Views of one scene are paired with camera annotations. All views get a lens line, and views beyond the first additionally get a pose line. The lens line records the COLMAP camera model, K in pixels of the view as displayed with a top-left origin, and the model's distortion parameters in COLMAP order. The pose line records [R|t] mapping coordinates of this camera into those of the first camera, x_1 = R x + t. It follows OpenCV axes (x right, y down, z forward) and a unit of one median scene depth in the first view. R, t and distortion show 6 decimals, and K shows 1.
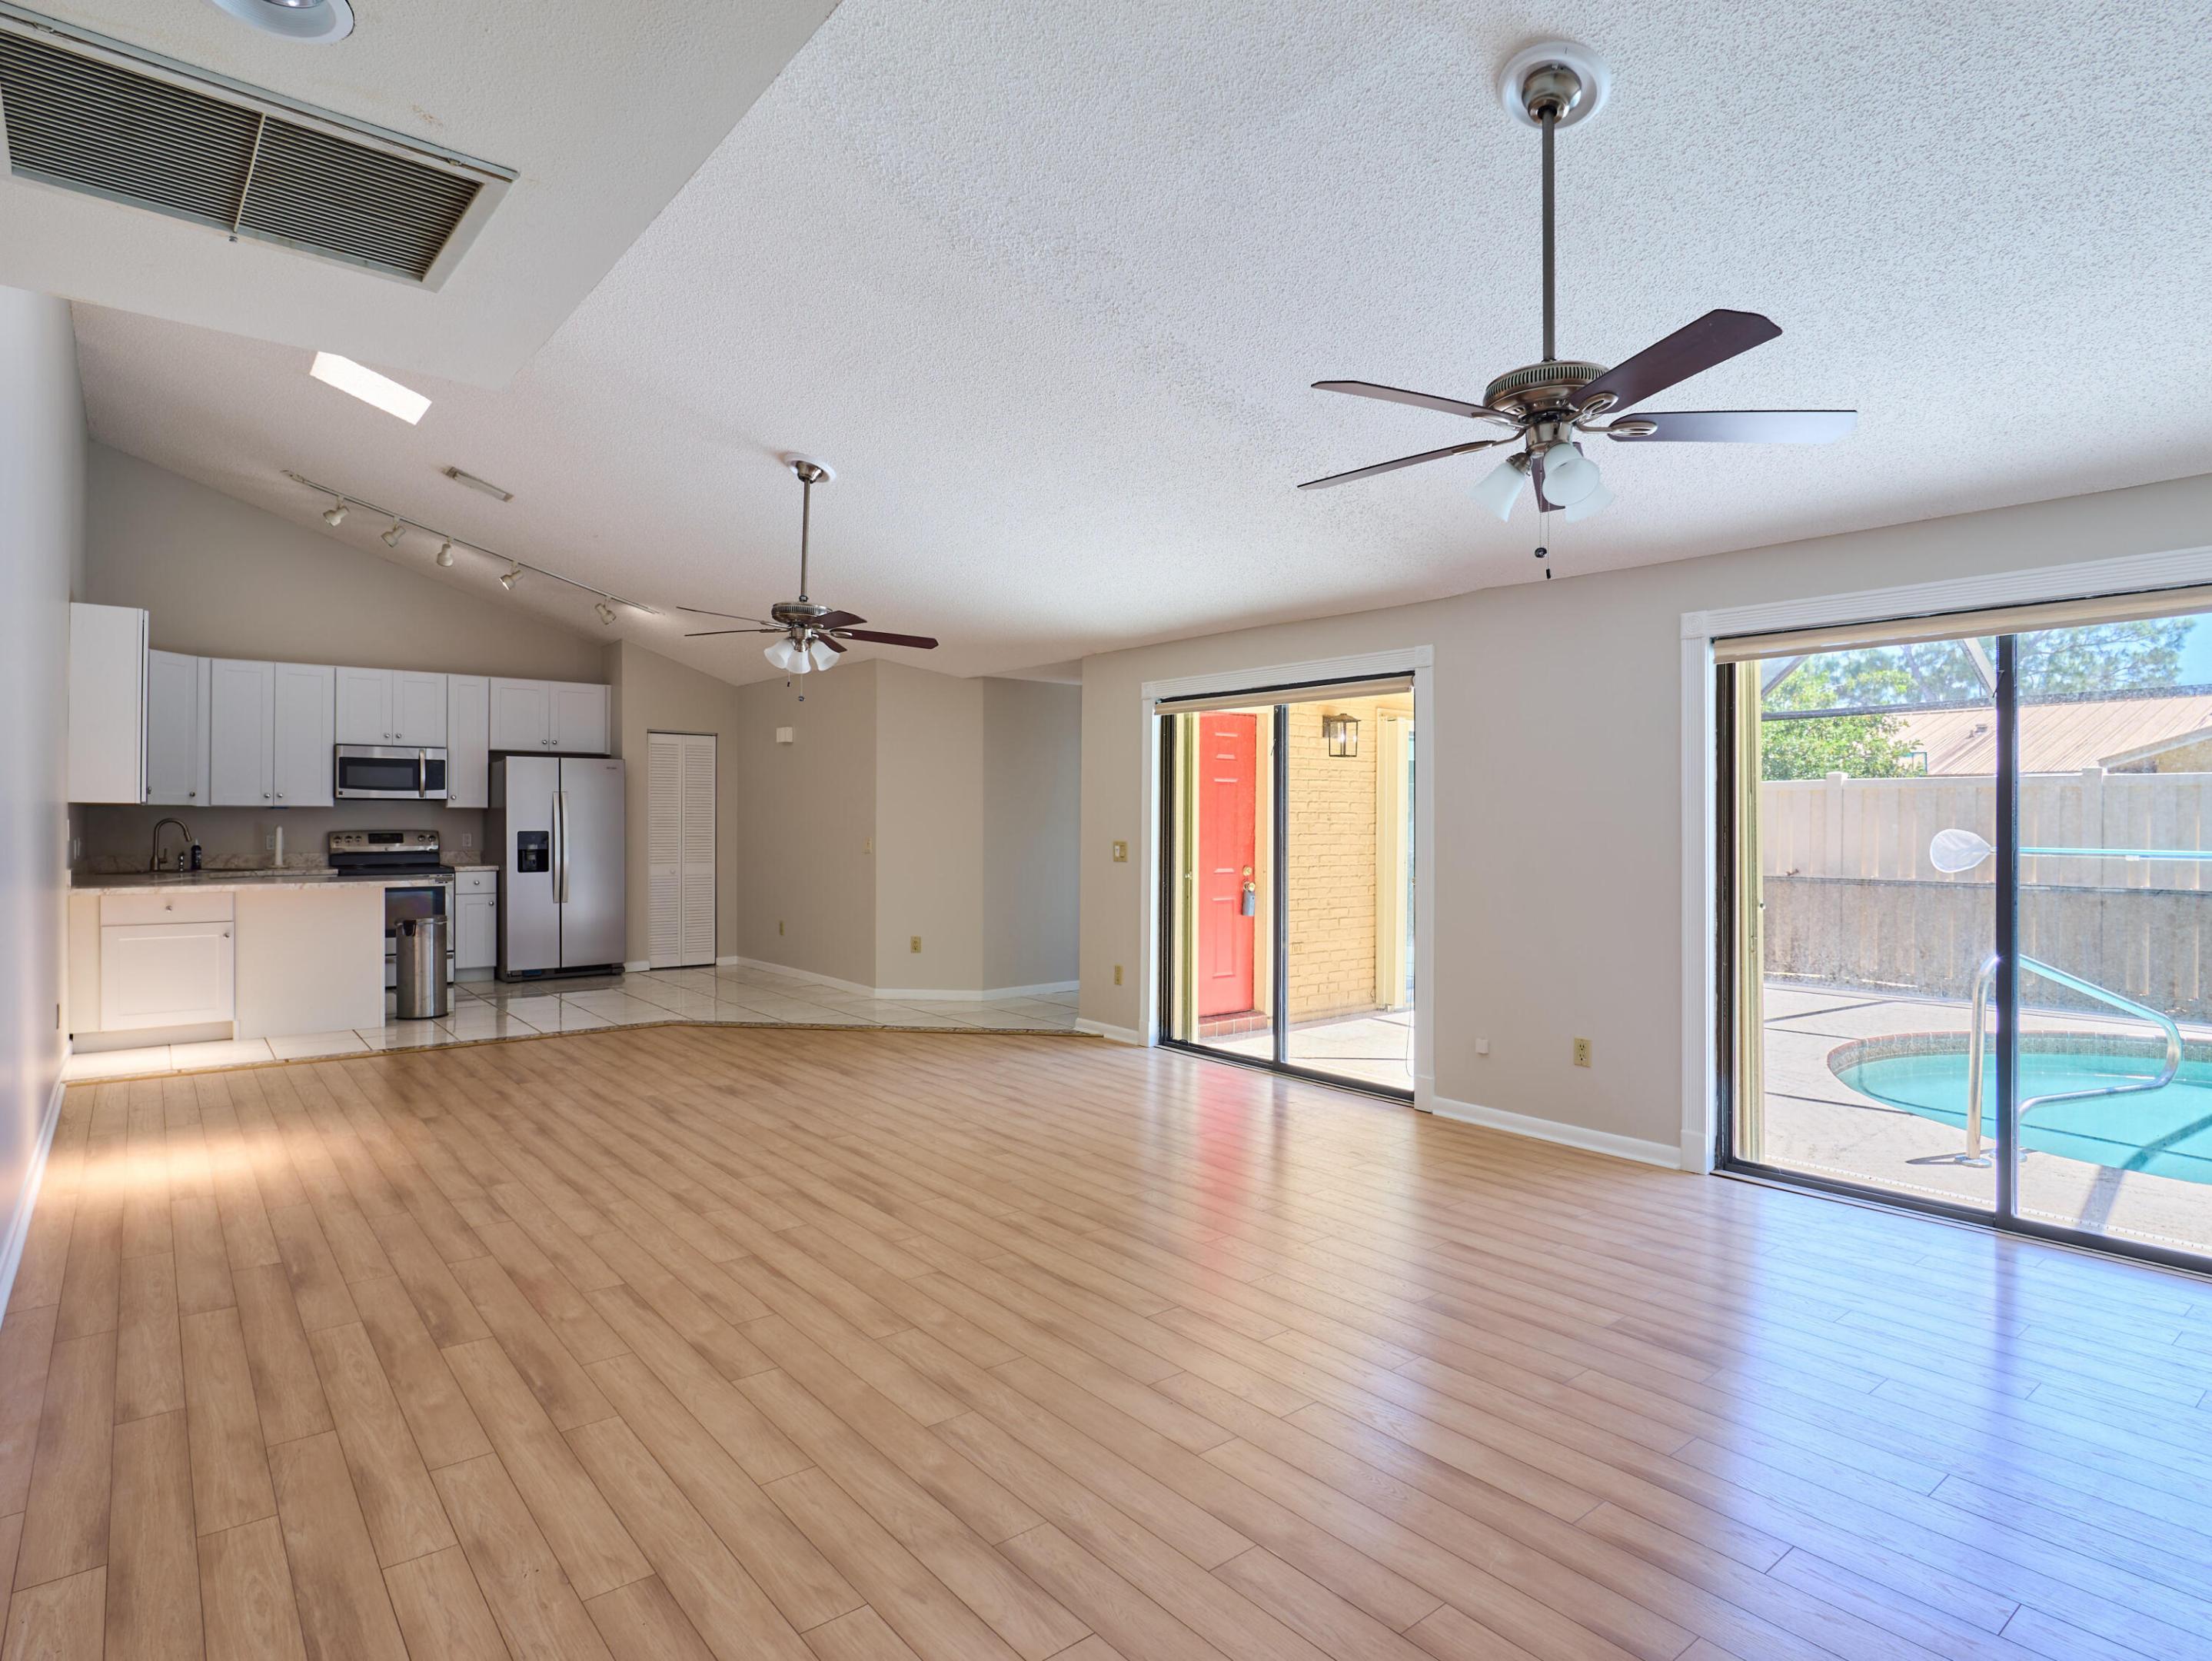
lens RADIAL K [[1192.2, 0, 1110.0], [0, 1192.2, 825.8], [0, 0, 1]] dist [-0.018026, 0.001746]
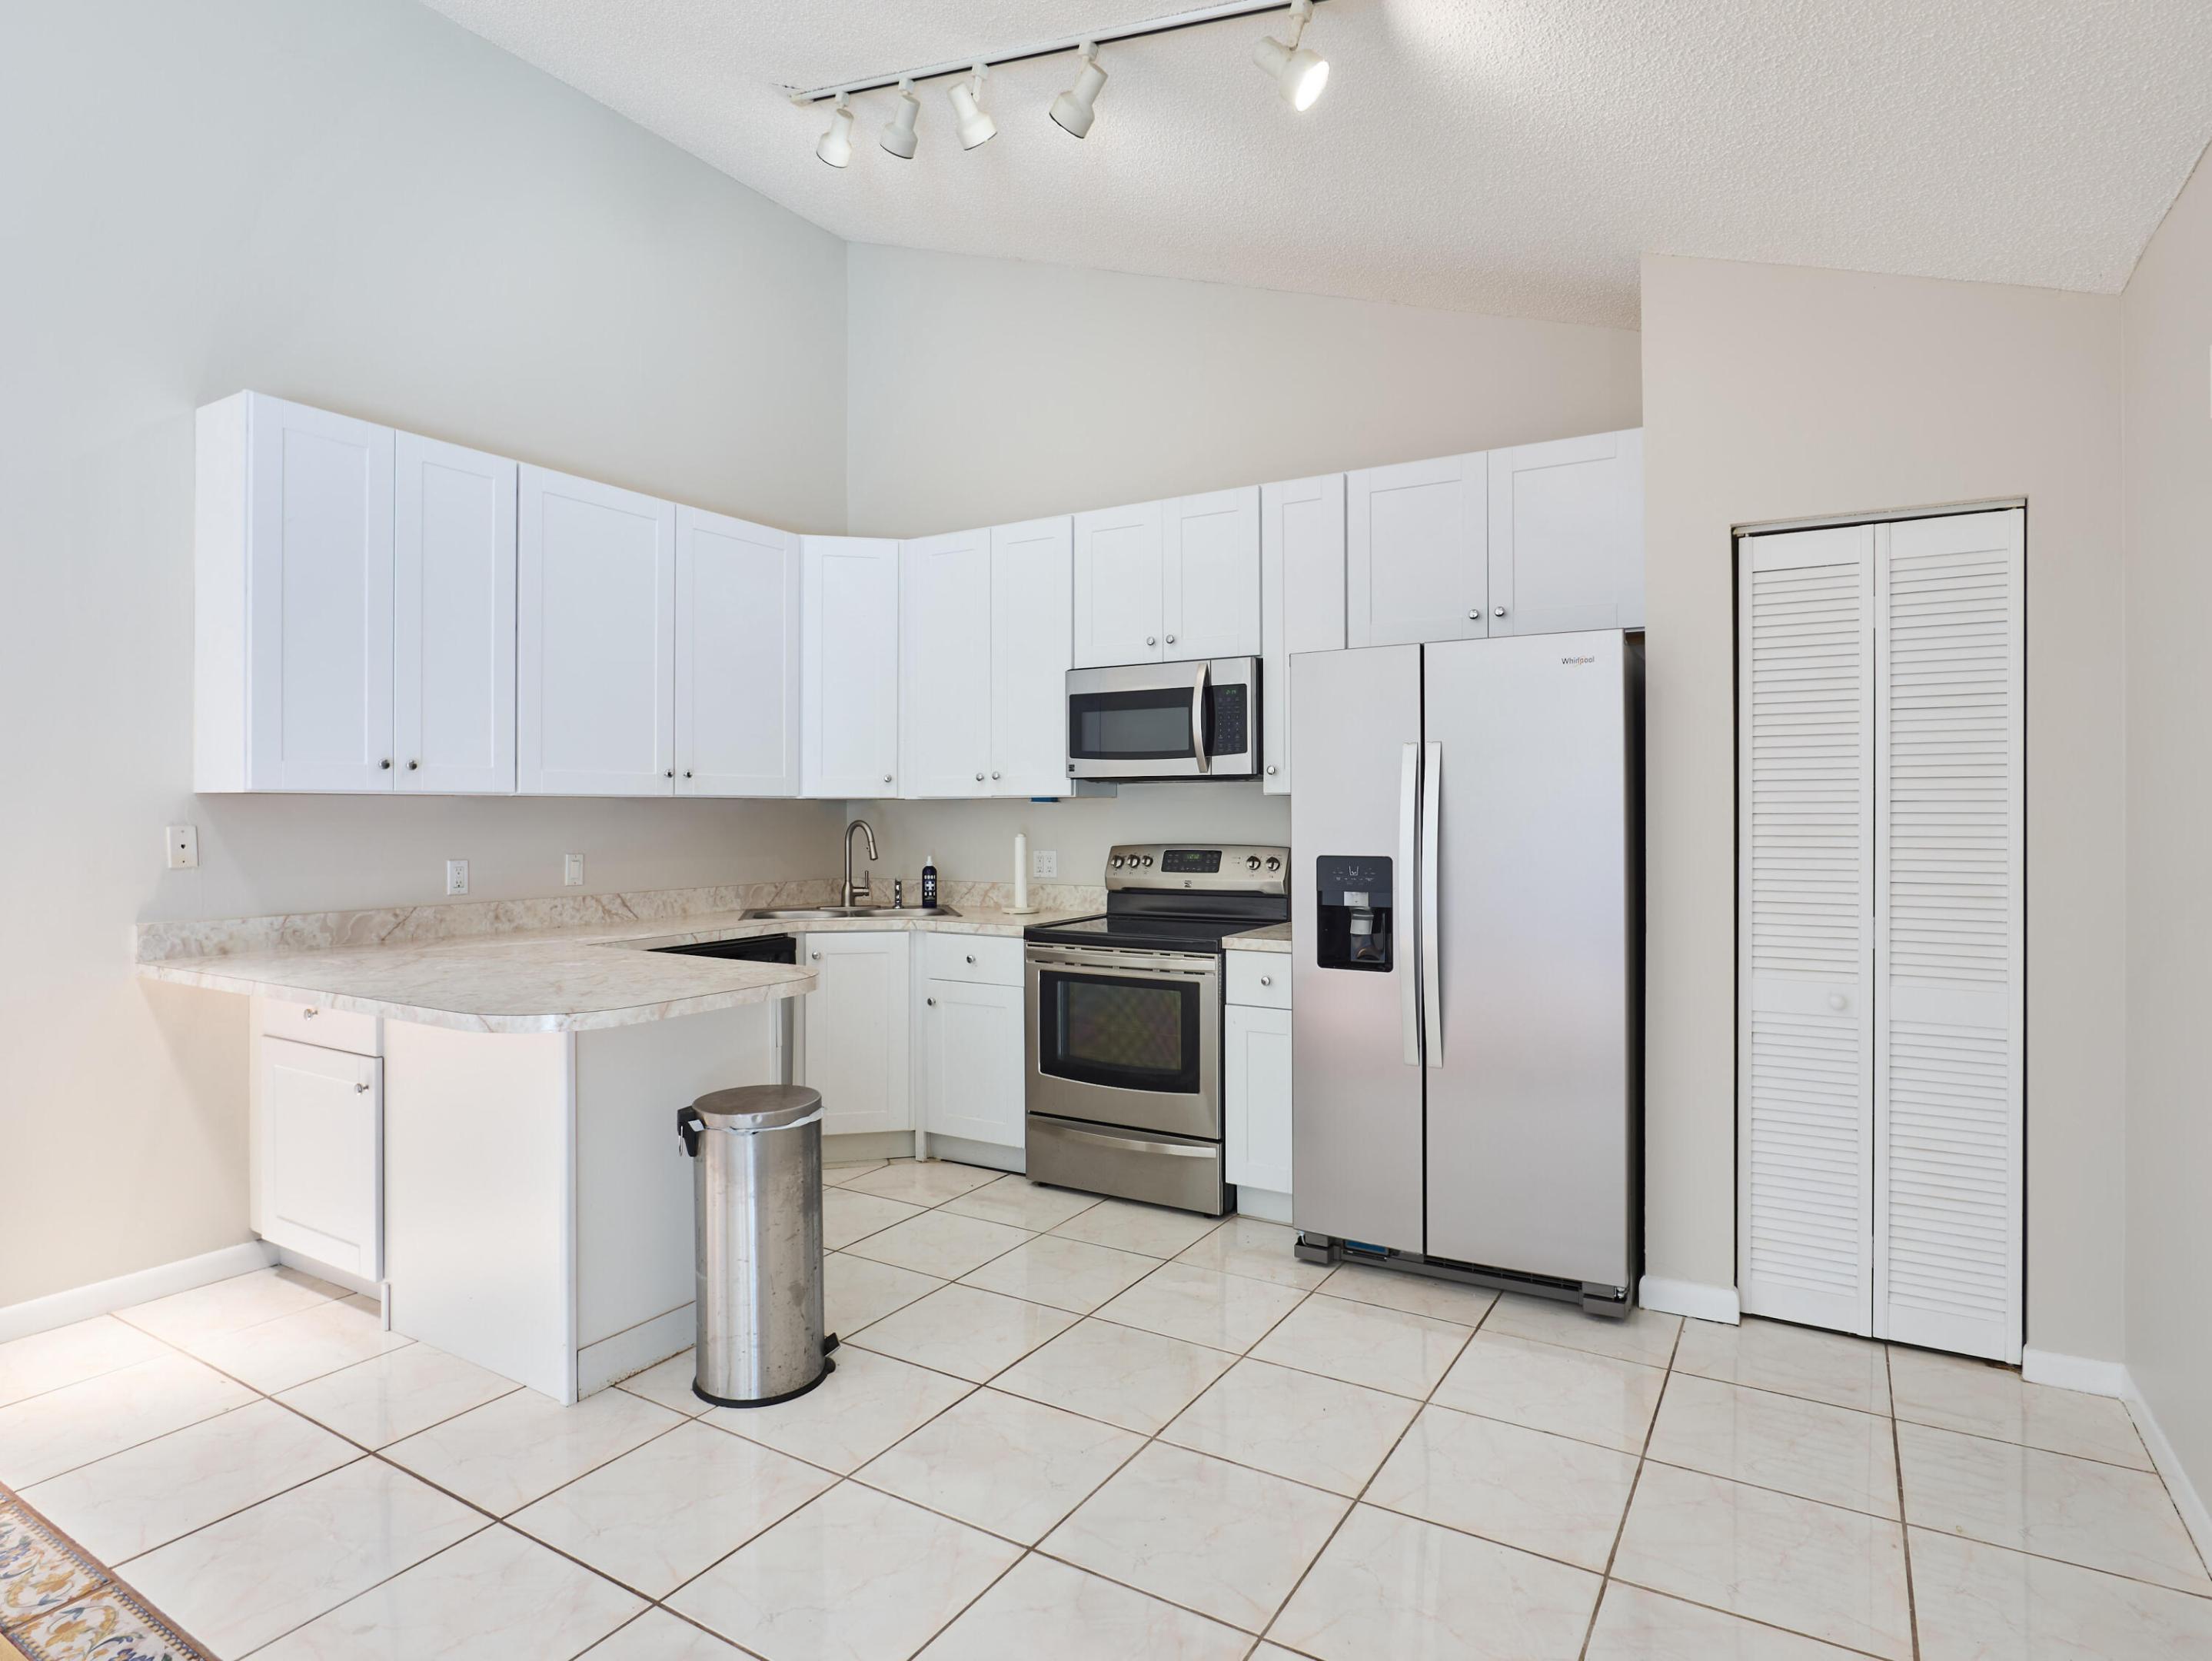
lens RADIAL K [[1192.2, 0, 1114.1], [0, 1192.2, 816.2], [0, 0, 1]] dist [-0.018026, 0.001746]
pose [[0.354457, -0.000677, -0.935072, -0.178290], [0.001860, 0.999998, -0.000018, -0.007706], [0.935070, -0.001733, 0.354458, 0.812397]]
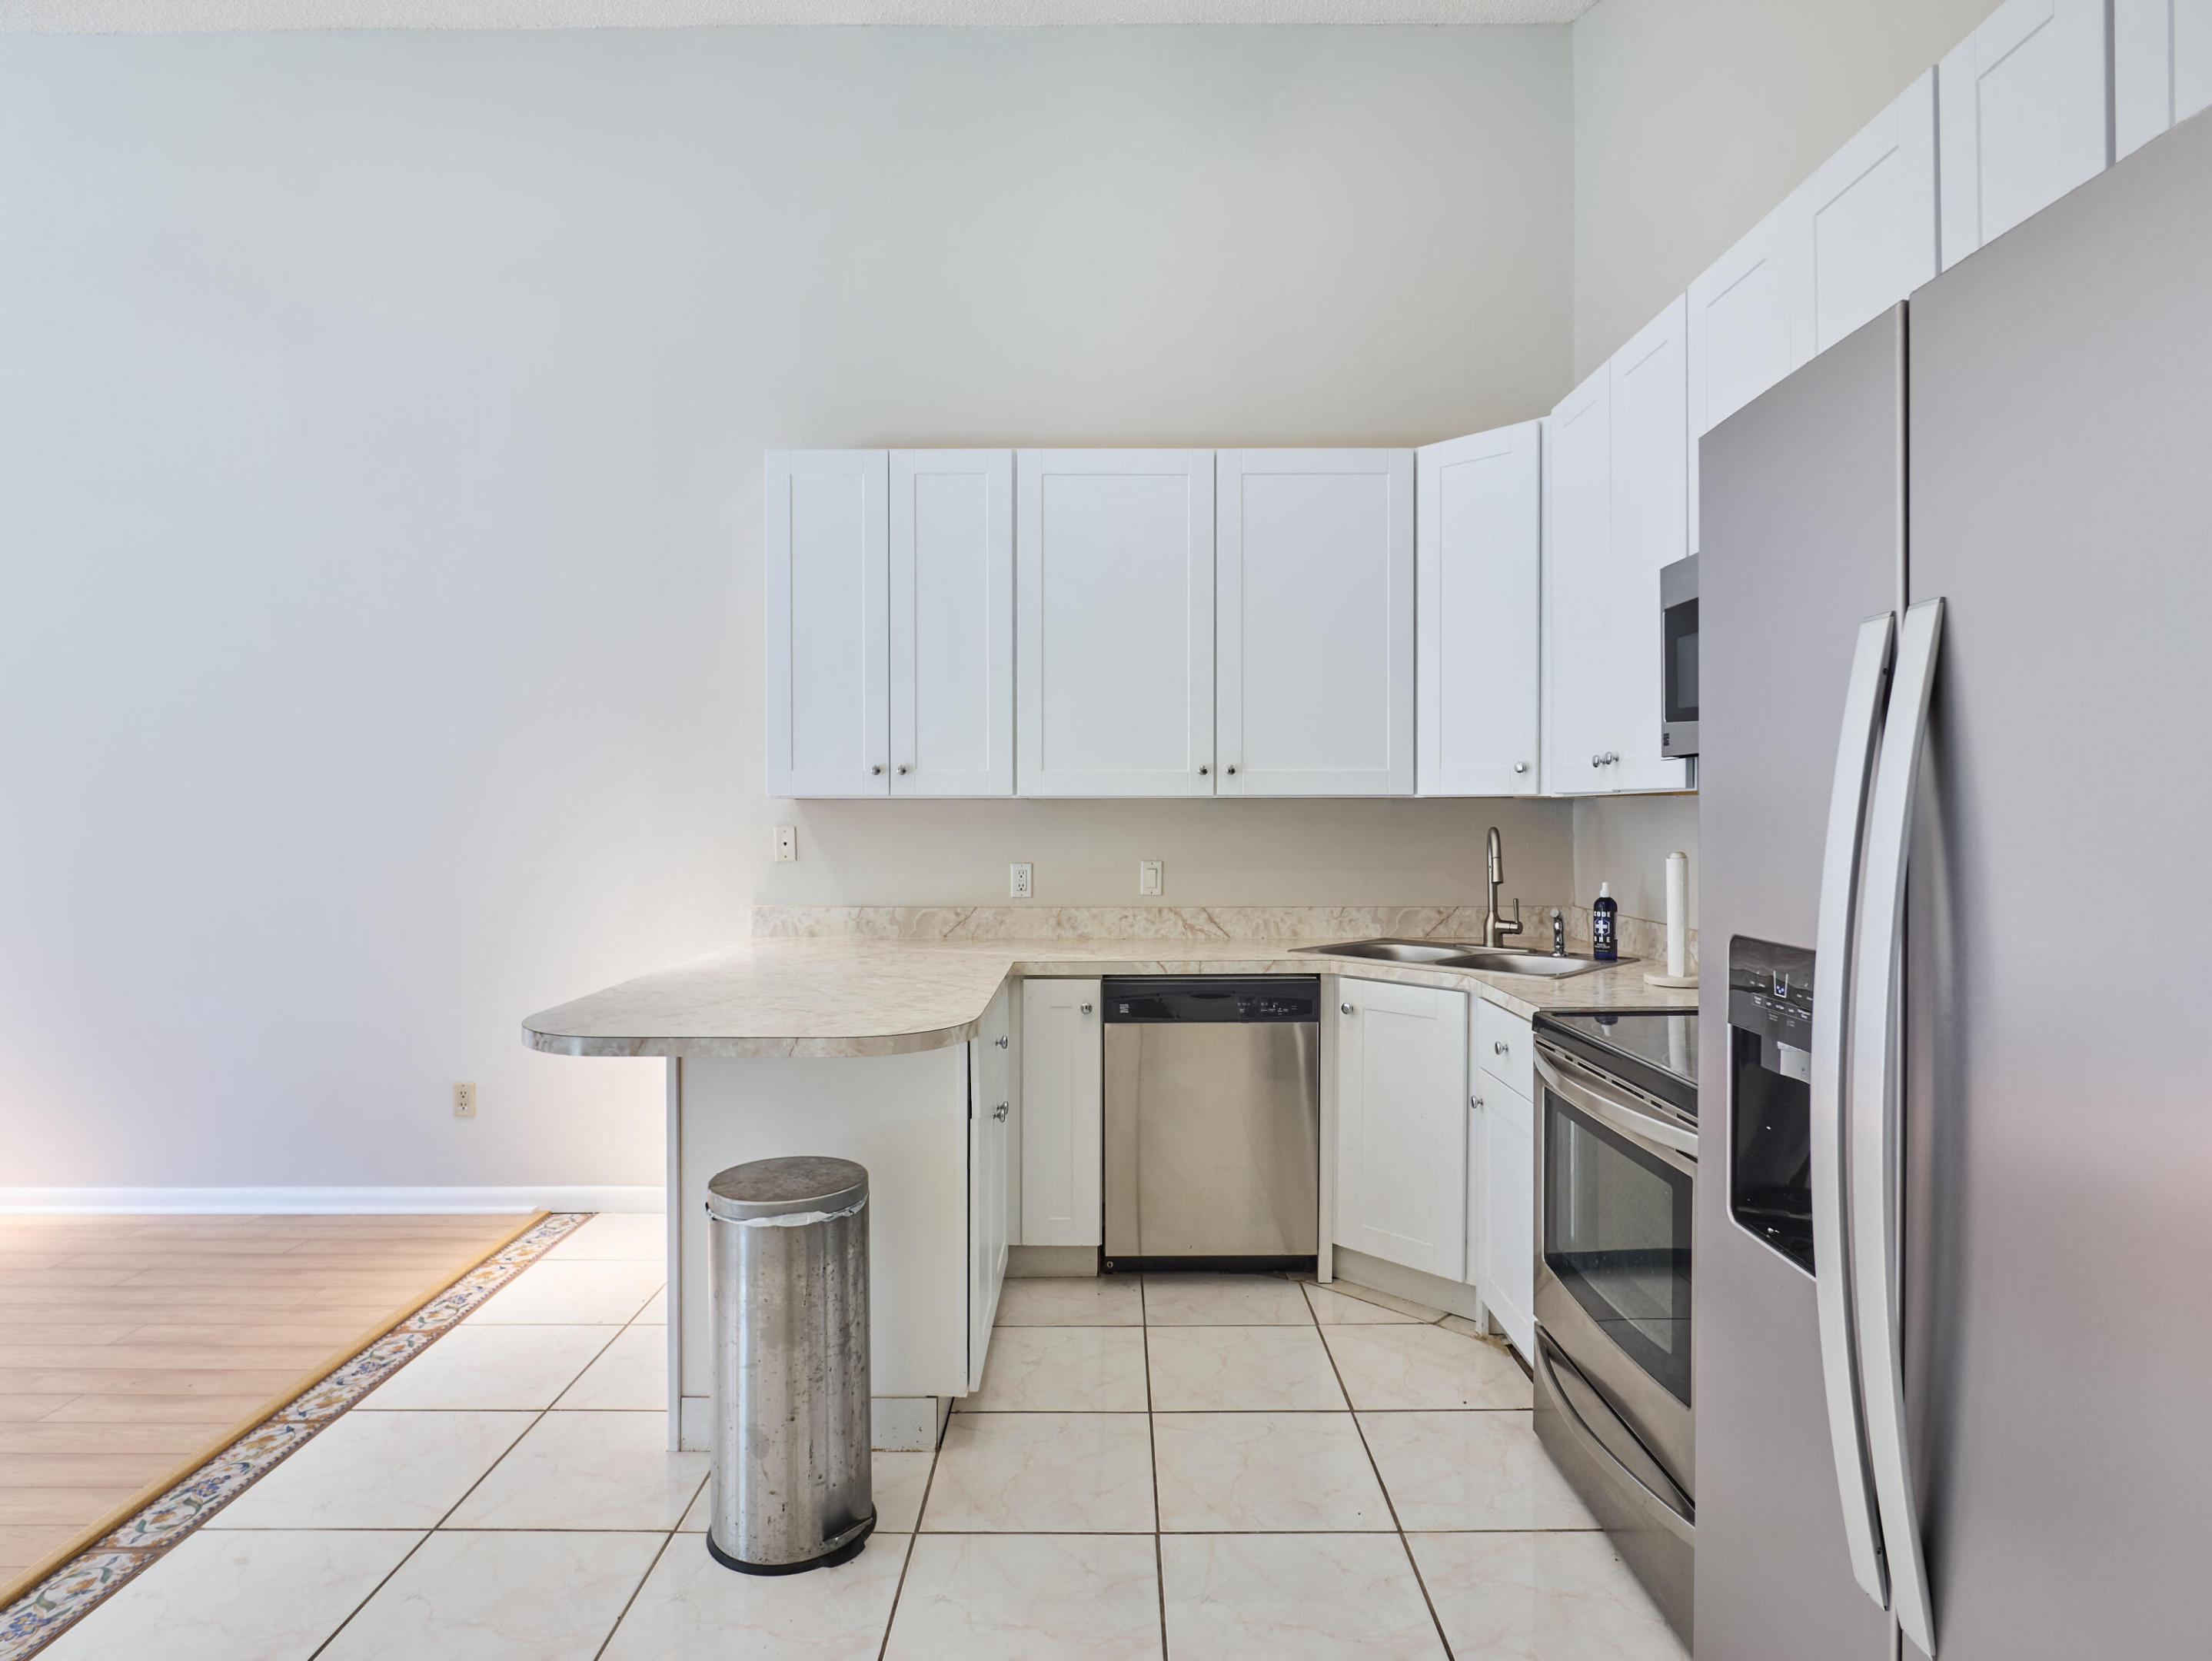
lens RADIAL K [[1192.2, 0, 1111.4], [0, 1192.2, 821.1], [0, 0, 1]] dist [-0.018026, 0.001746]
pose [[-0.617625, 0.001972, -0.786470, -0.342668], [-0.002220, 0.999989, 0.004250, -0.009444], [0.786470, 0.004371, -0.617614, 1.032410]]
